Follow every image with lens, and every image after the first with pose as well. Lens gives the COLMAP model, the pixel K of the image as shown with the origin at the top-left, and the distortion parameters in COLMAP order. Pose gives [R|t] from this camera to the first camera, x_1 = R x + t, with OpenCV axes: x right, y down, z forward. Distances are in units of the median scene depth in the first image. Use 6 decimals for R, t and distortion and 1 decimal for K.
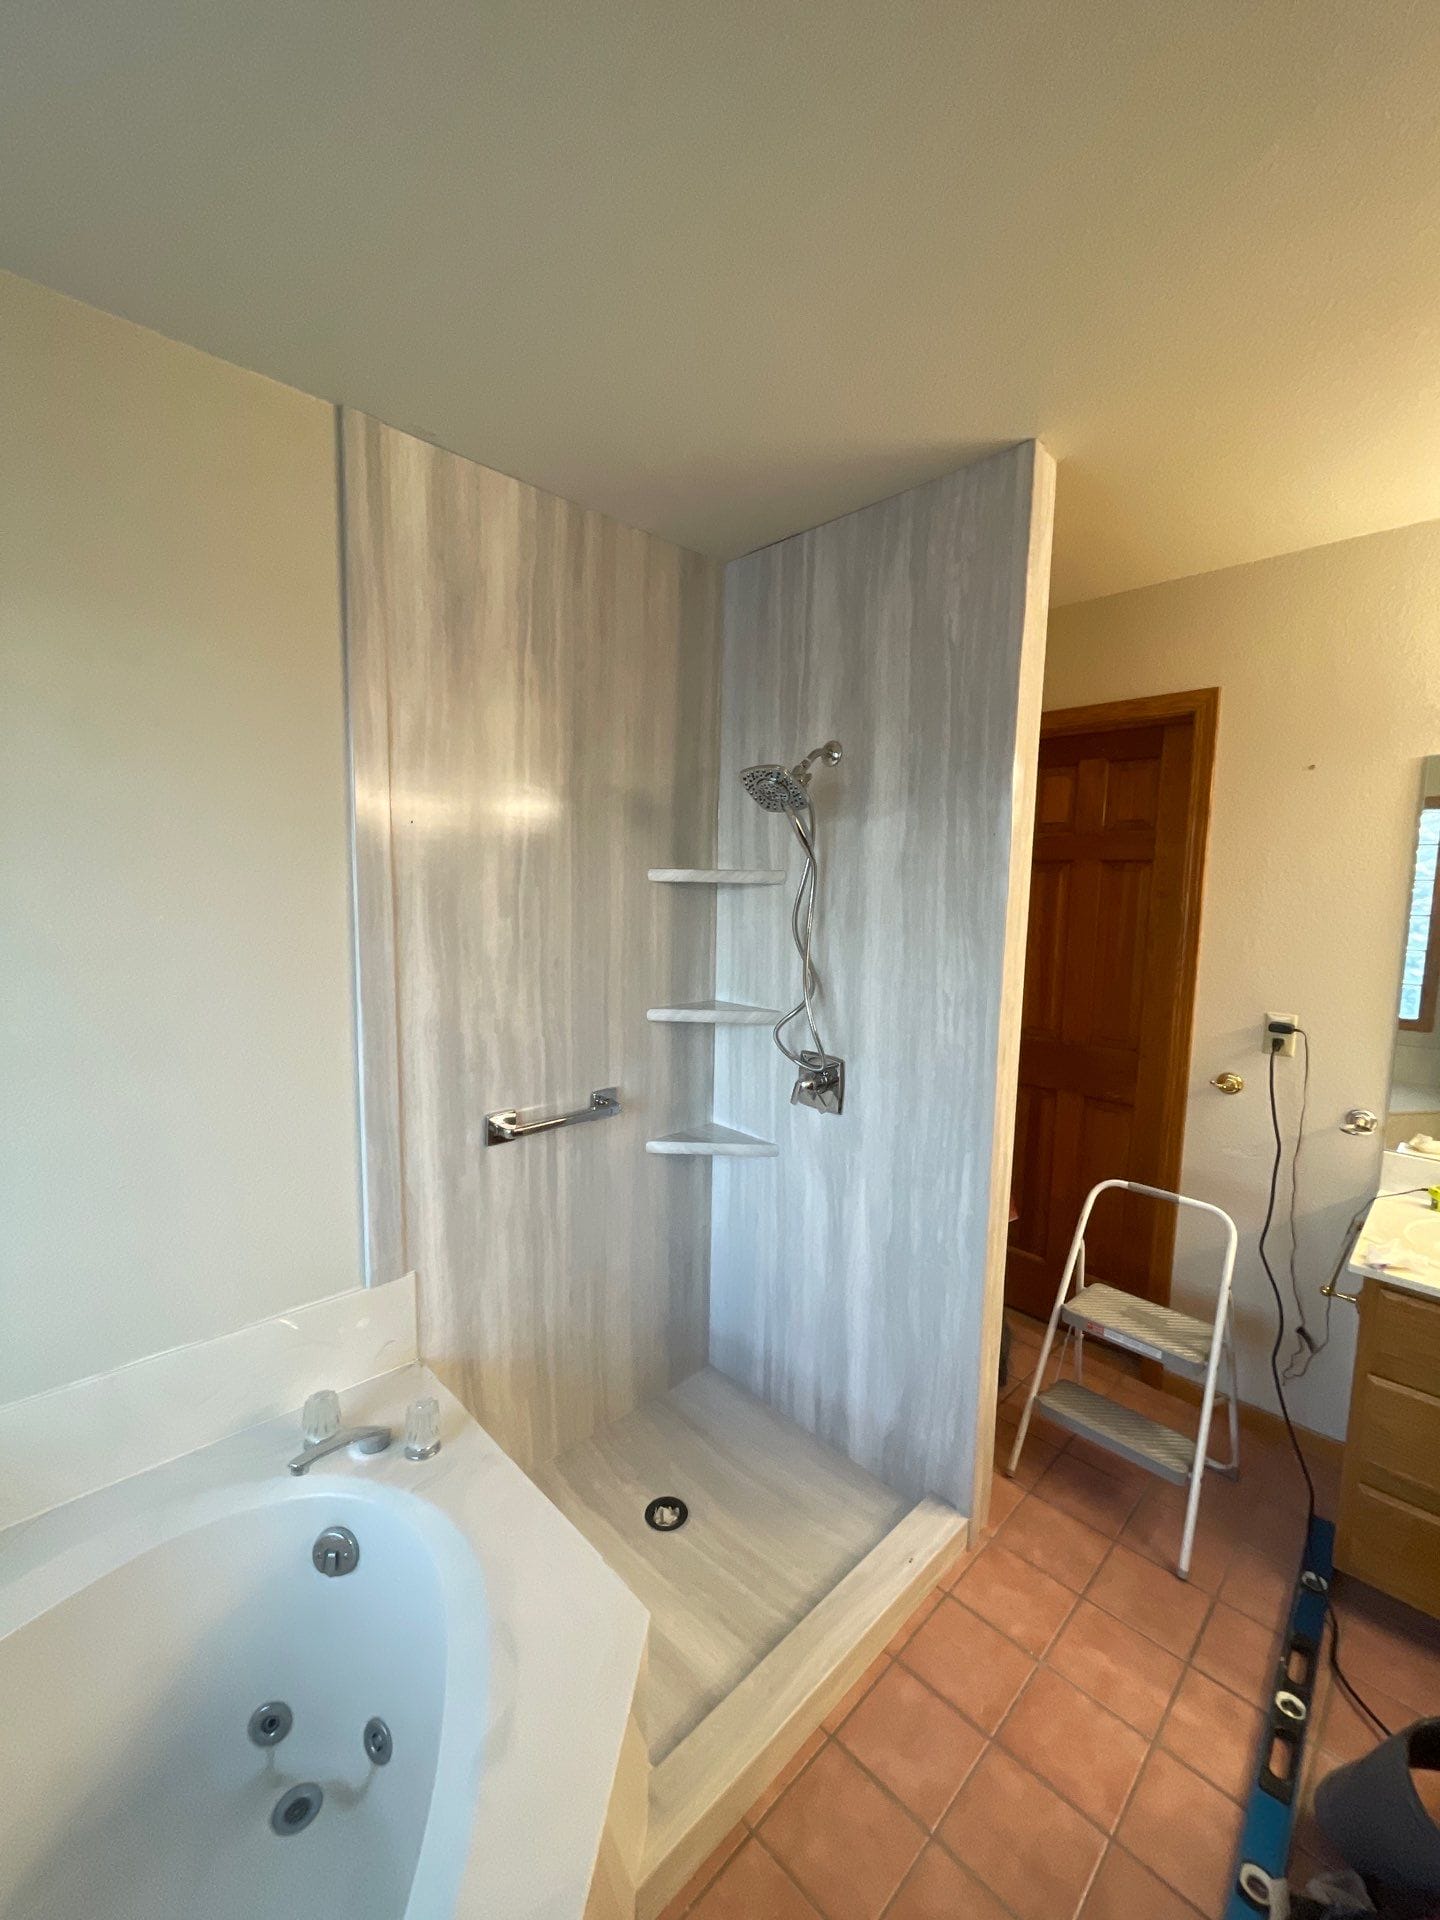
lens RADIAL K [[780.0, 0, 720.0], [0, 780.0, 960.0], [0, 0, 1]] dist [-0.003427, 0.000156]
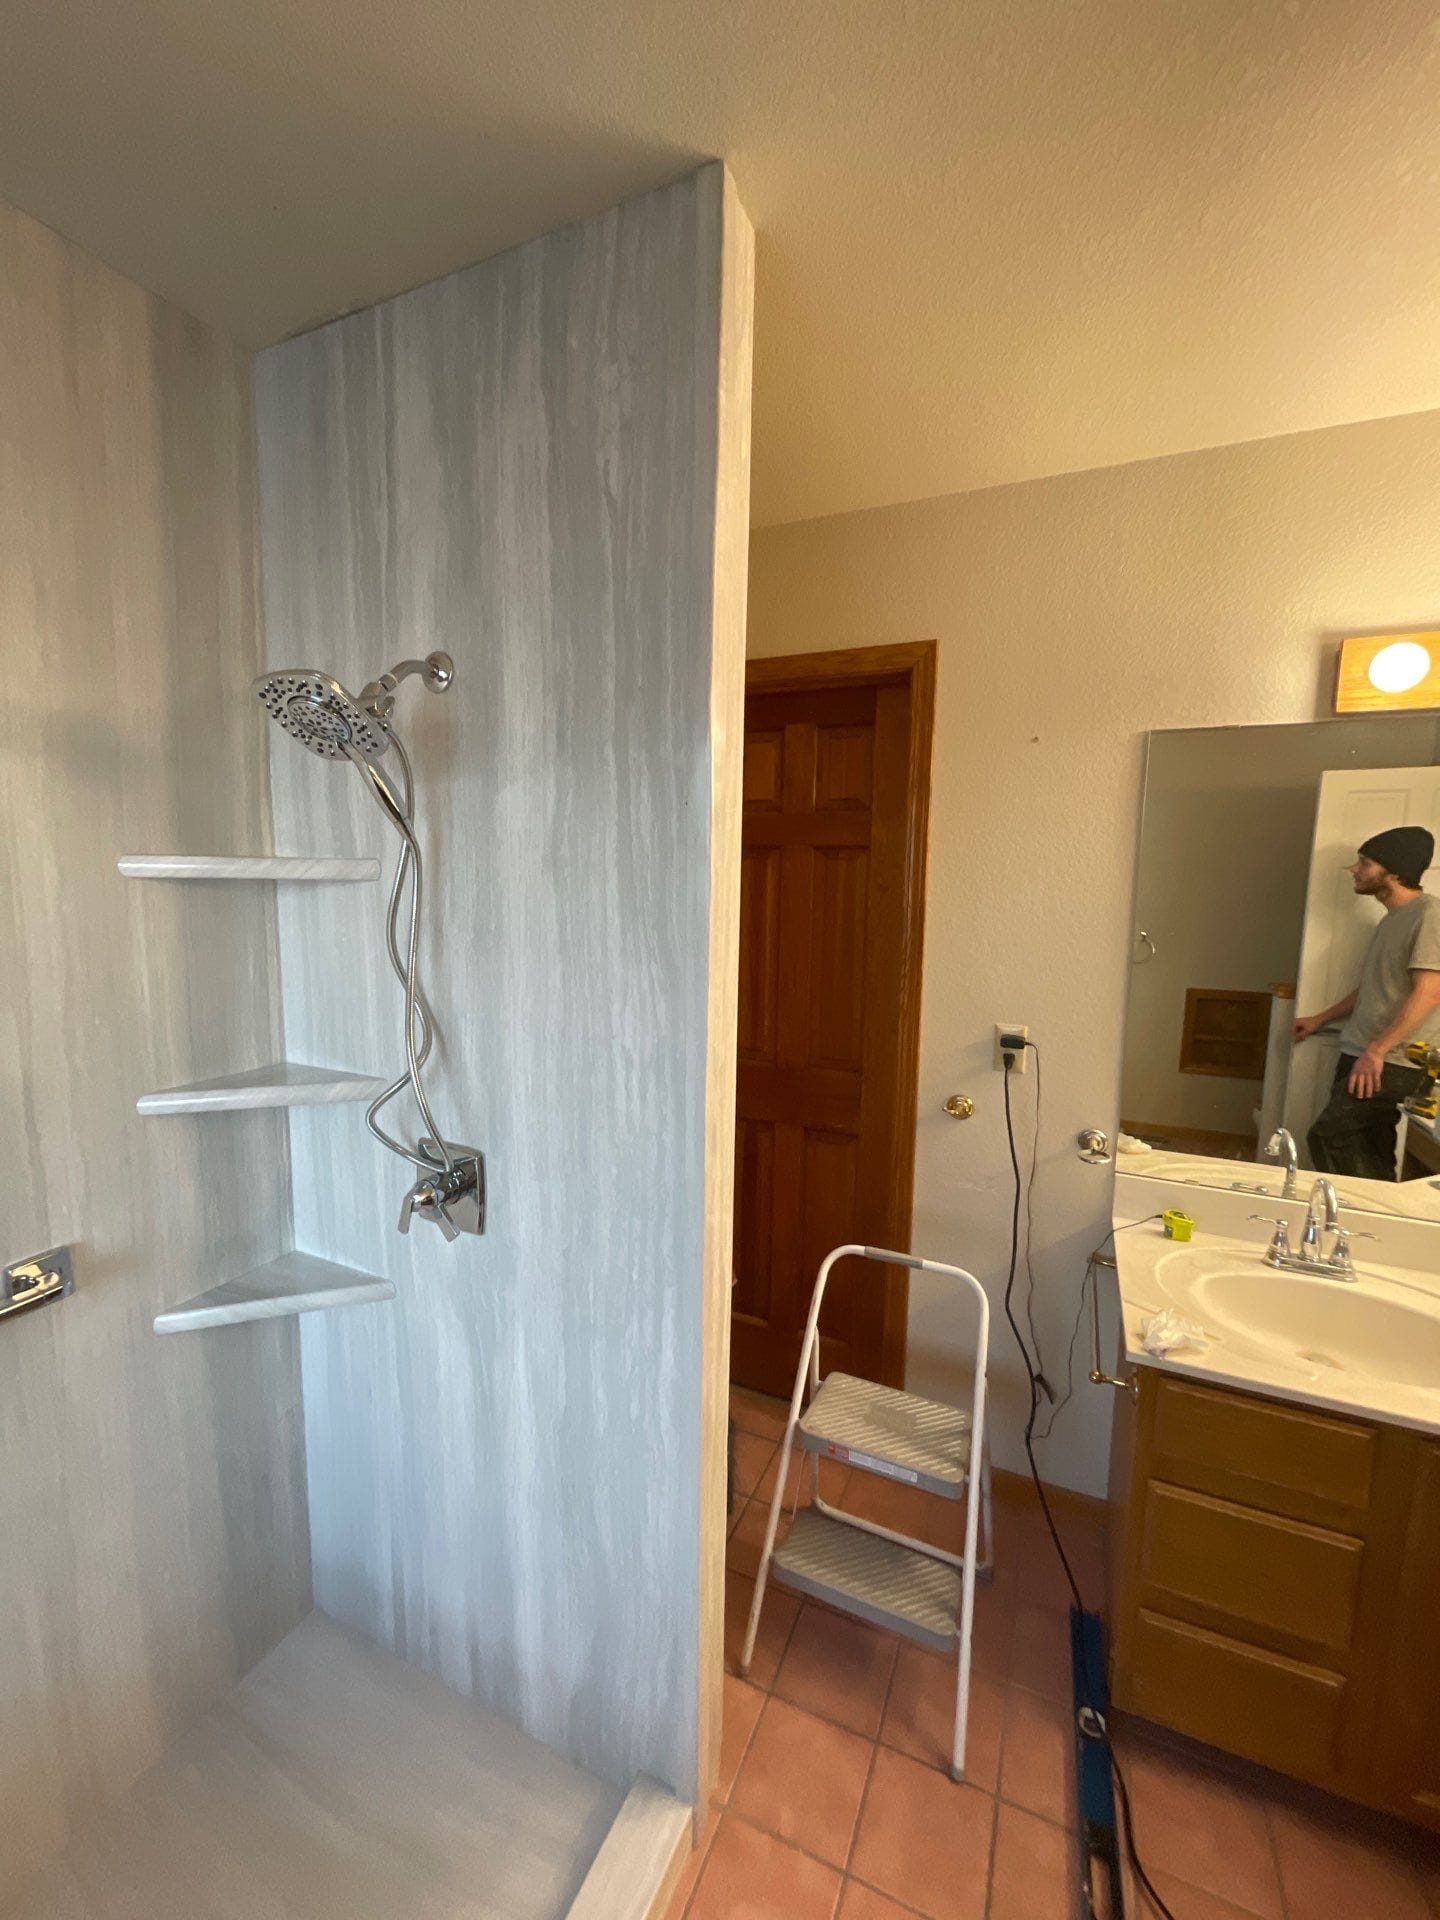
lens RADIAL K [[780.0, 0, 720.0], [0, 780.0, 960.0], [0, 0, 1]] dist [-0.003427, 0.000156]
pose [[0.933534, -0.044945, 0.355659, 0.121495], [0.039135, 0.998957, 0.023517, -0.039417], [-0.356345, -0.008036, 0.934320, 0.330199]]
